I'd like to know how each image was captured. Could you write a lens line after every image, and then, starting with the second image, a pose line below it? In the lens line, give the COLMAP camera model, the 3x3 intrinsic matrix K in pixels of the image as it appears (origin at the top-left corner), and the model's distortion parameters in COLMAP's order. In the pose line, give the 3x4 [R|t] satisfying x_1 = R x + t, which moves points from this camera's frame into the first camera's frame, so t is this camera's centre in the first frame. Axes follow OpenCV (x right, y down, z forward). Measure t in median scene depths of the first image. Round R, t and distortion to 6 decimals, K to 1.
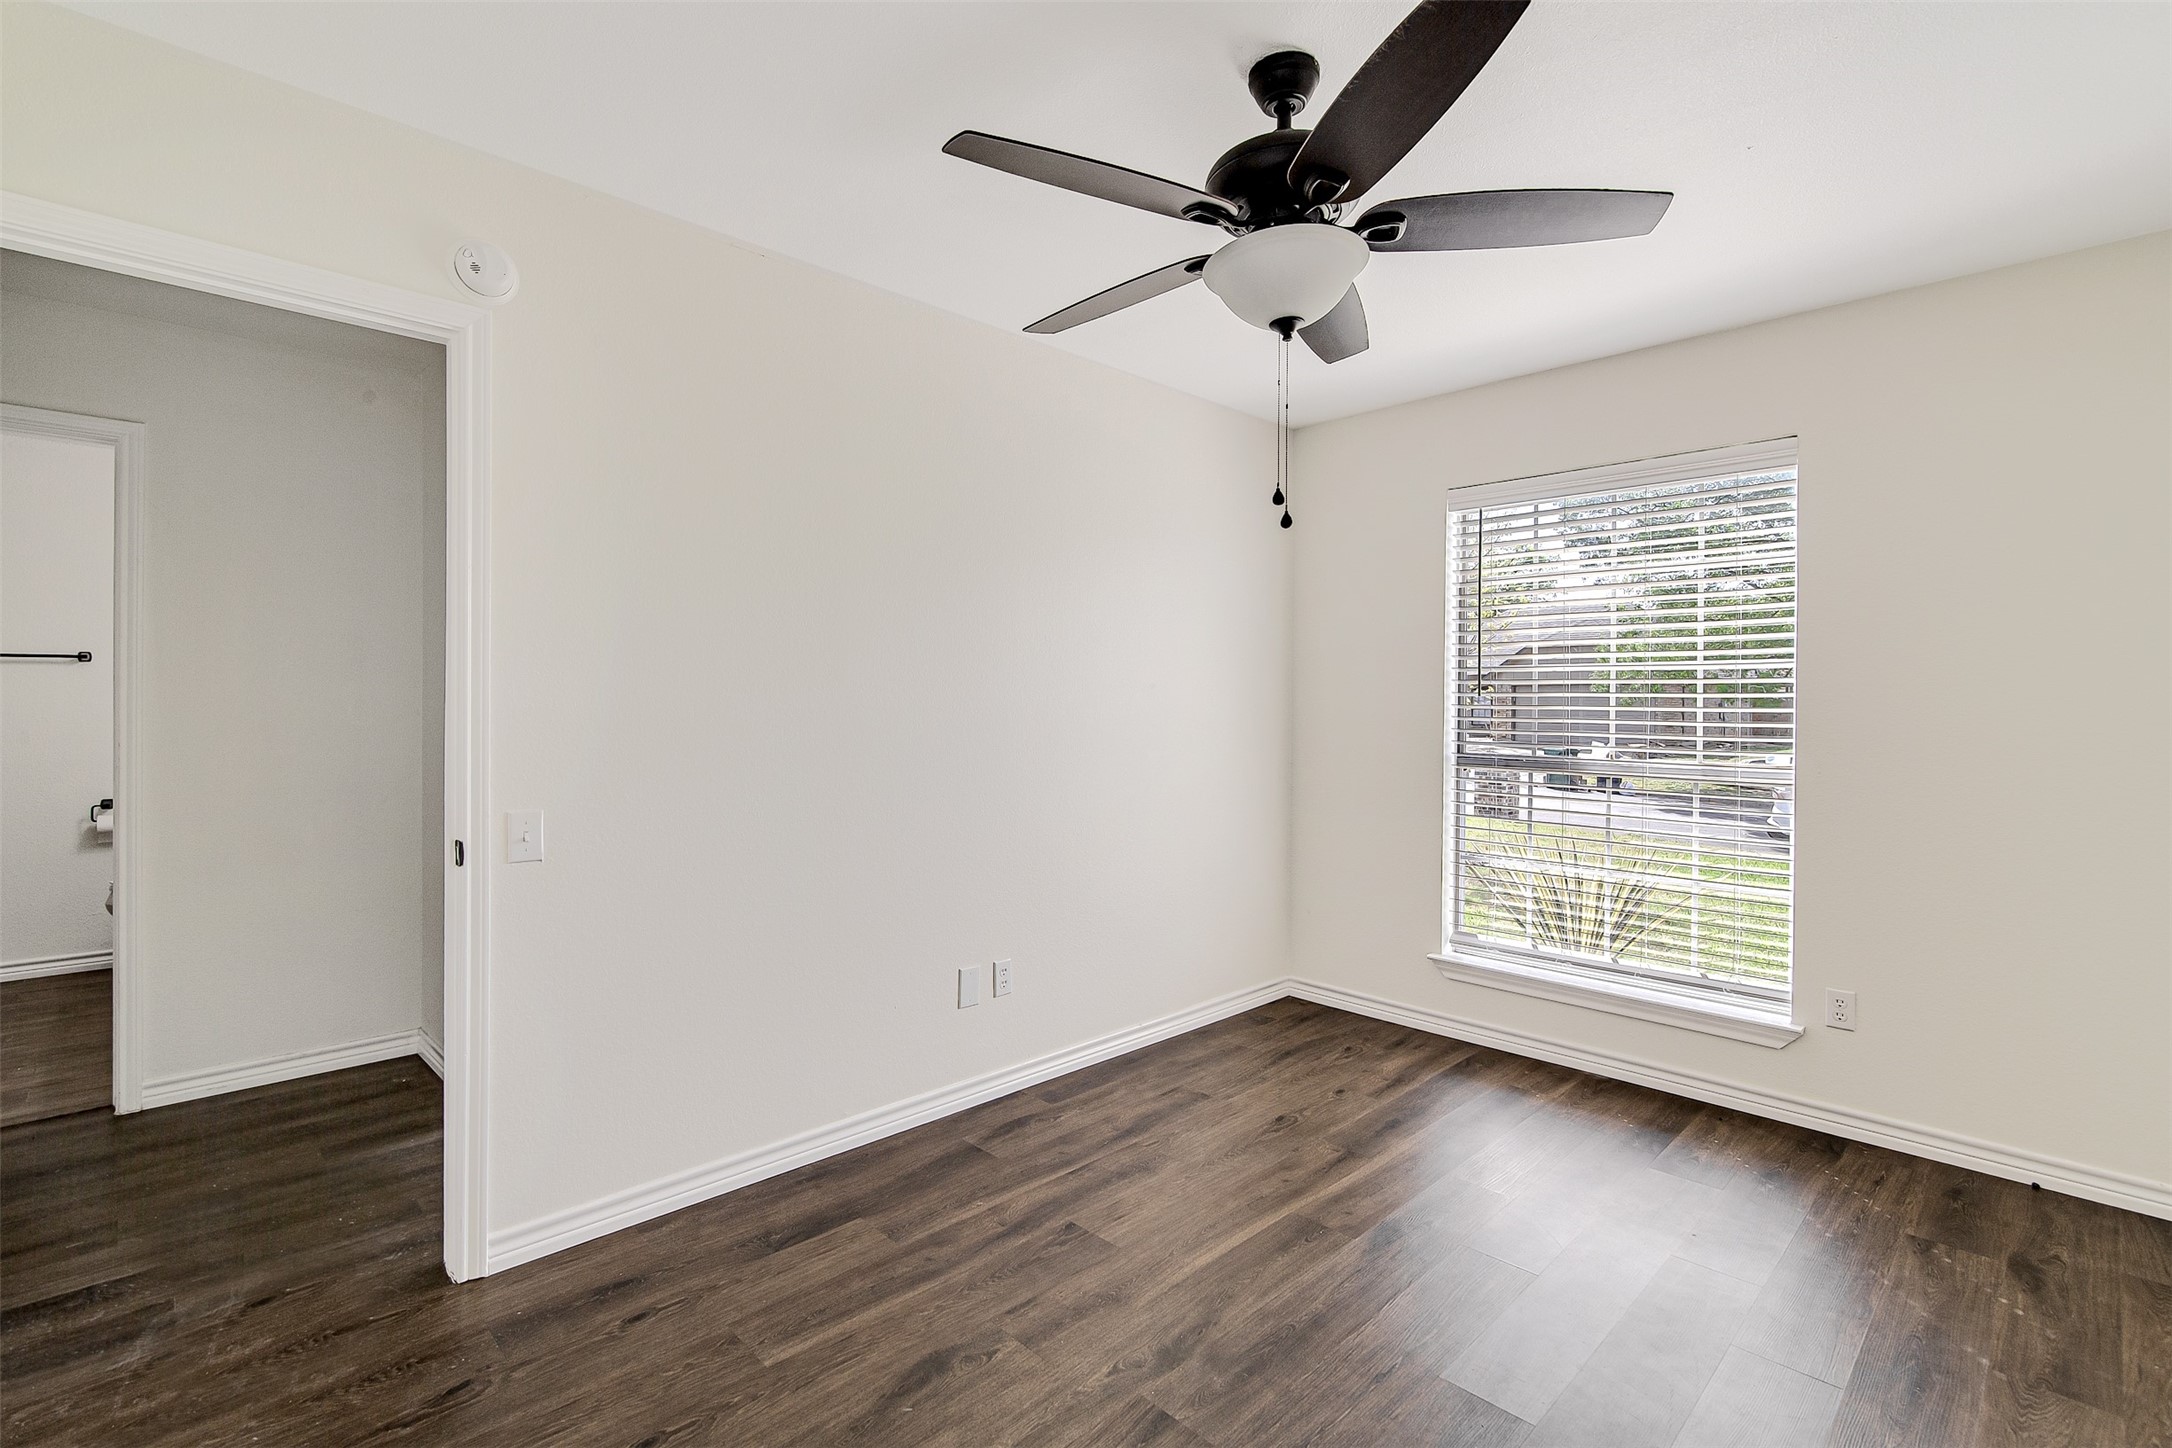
lens RADIAL K [[991.3, 0, 1082.1], [0, 991.3, 706.6], [0, 0, 1]] dist [0.002300, 0.000583]
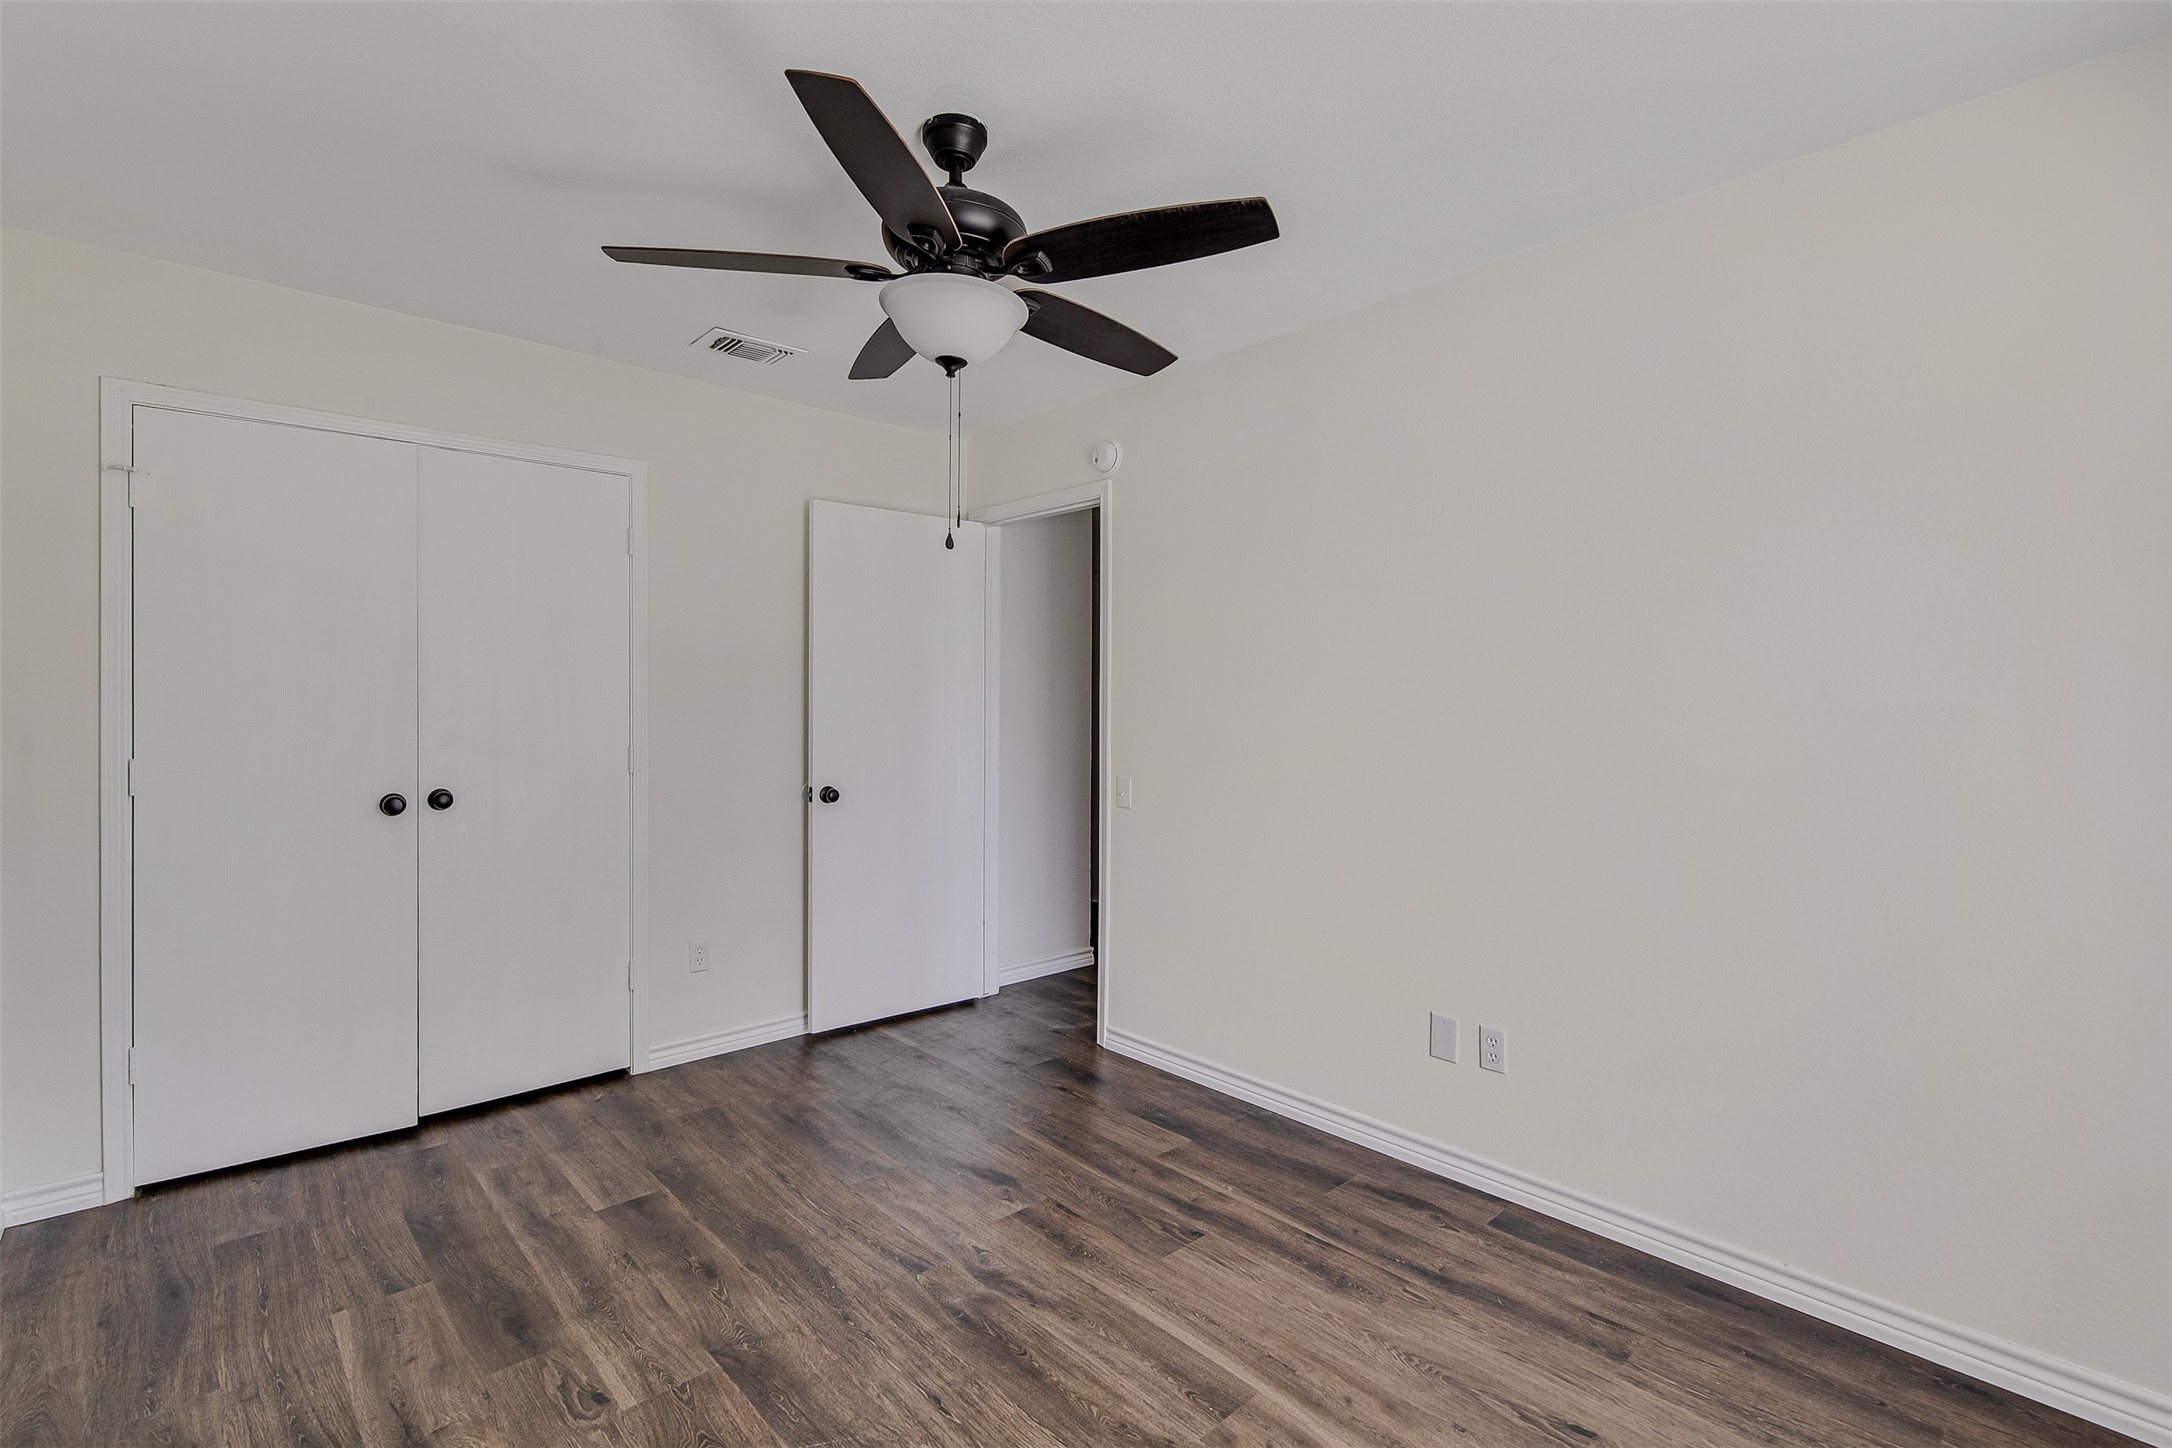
lens RADIAL K [[991.3, 0, 1082.1], [0, 991.3, 706.6], [0, 0, 1]] dist [0.002300, 0.000583]
pose [[-0.027985, -0.002418, -0.999605, 0.881382], [-0.008833, 0.999959, -0.002172, -0.004838], [0.999569, 0.008769, -0.028005, 0.804712]]
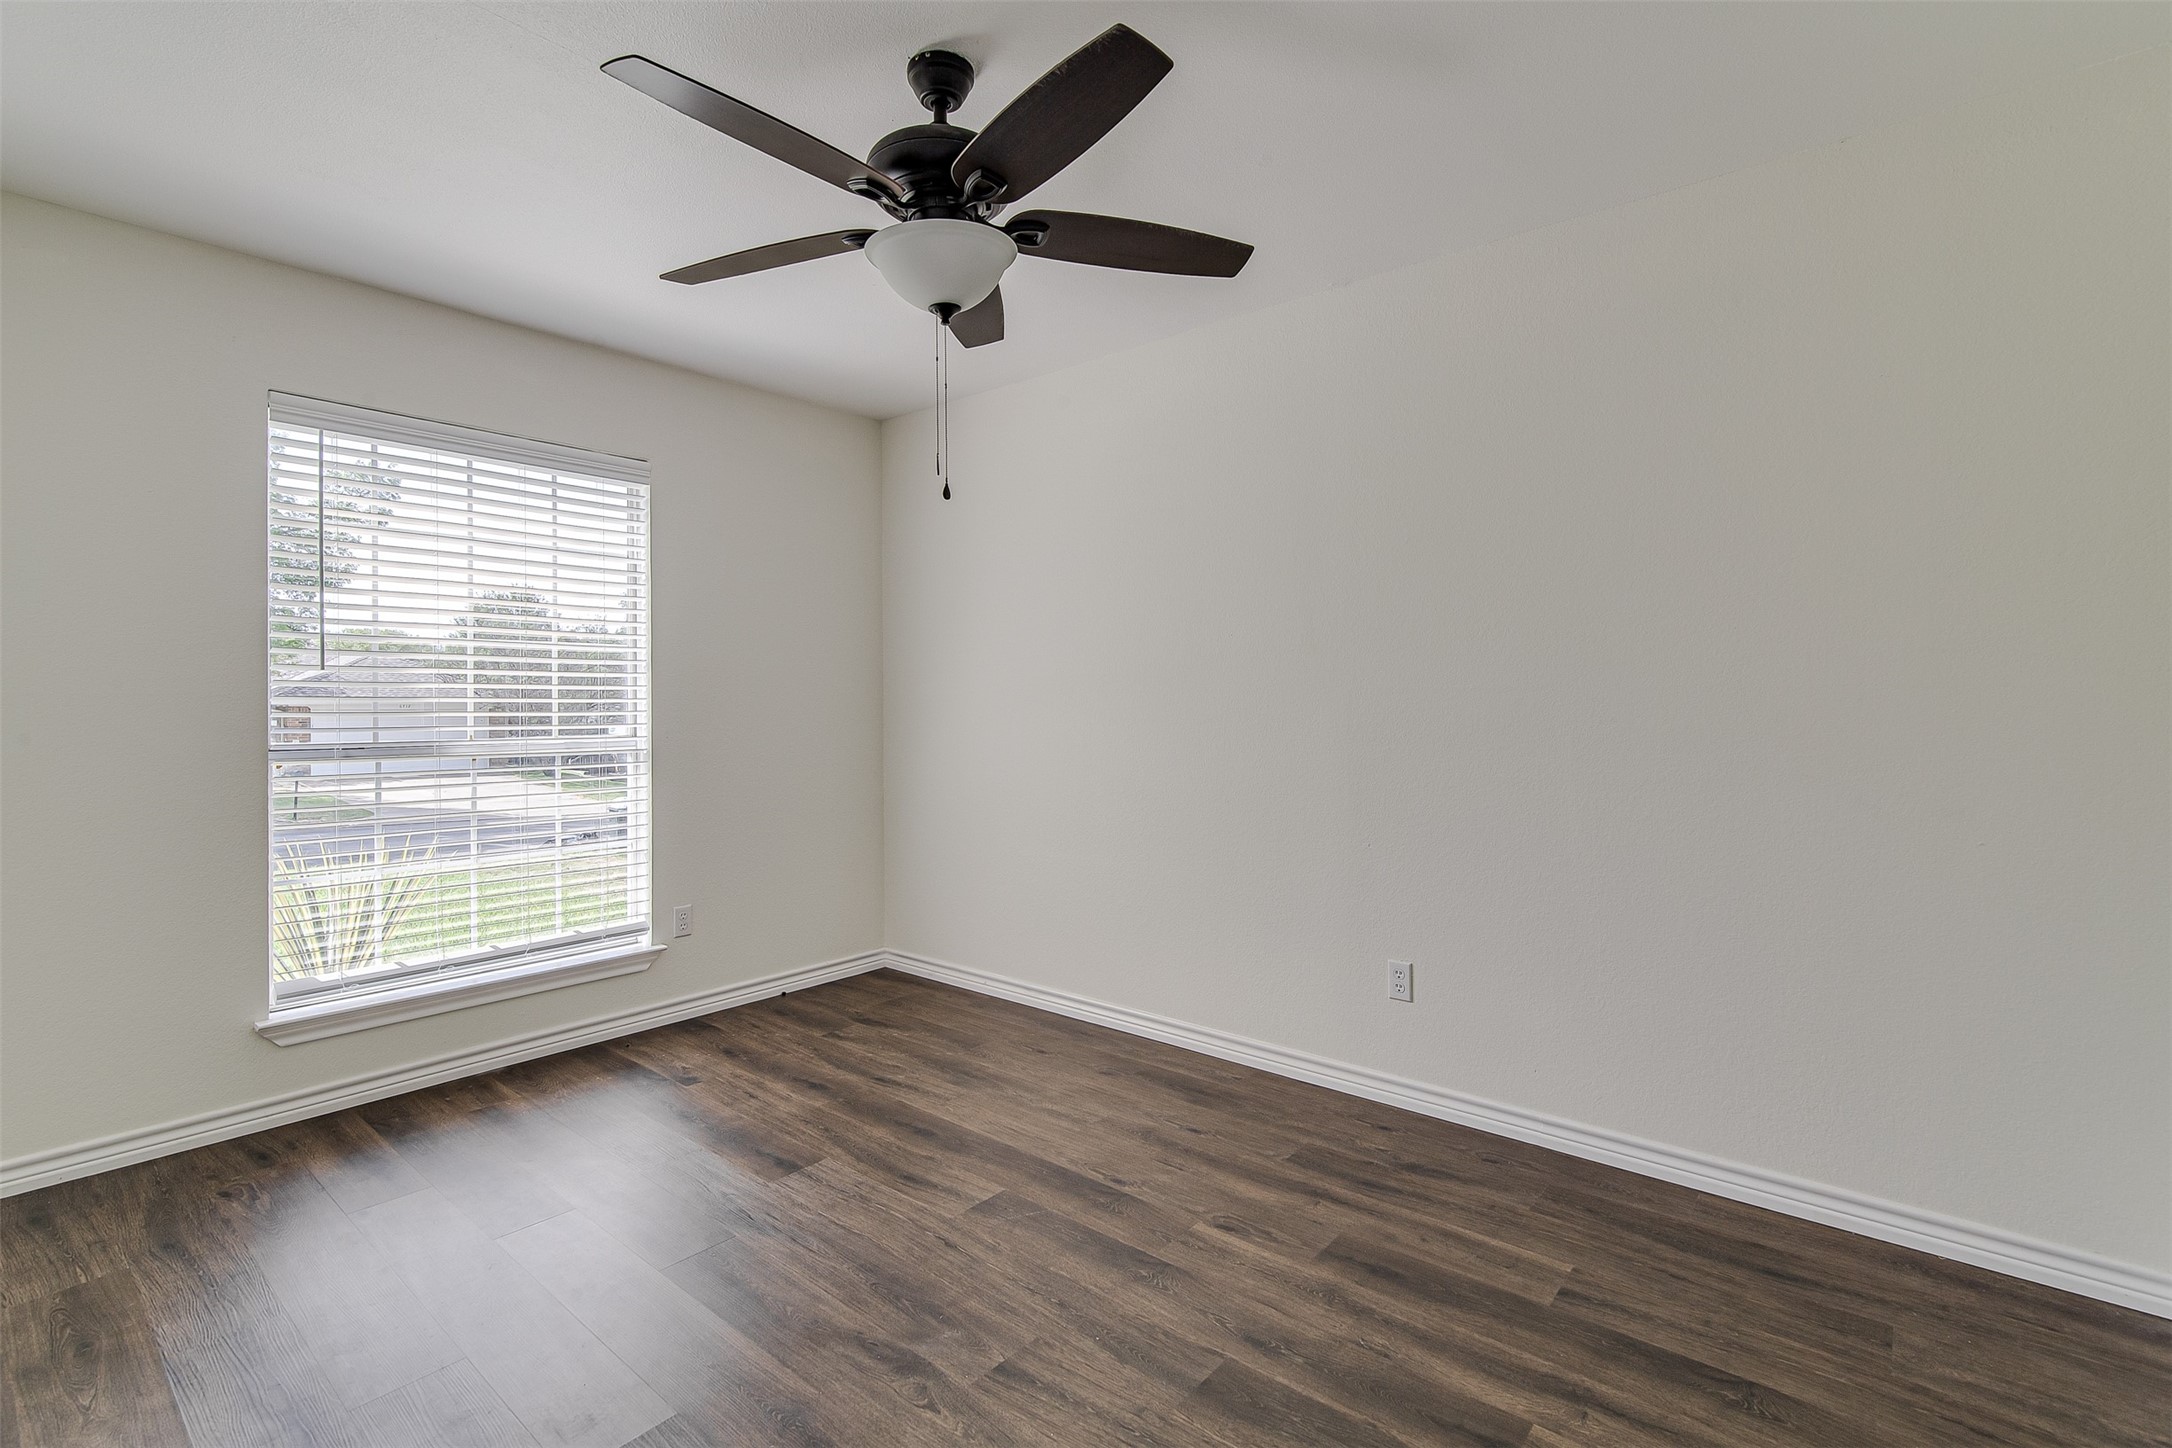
lens RADIAL K [[991.3, 0, 1082.1], [0, 991.3, 706.6], [0, 0, 1]] dist [0.002300, 0.000583]
pose [[-0.095928, -0.009578, 0.995342, -0.598729], [0.009424, 0.999900, 0.010530, 0.022610], [-0.995344, 0.010391, -0.095828, 0.655984]]
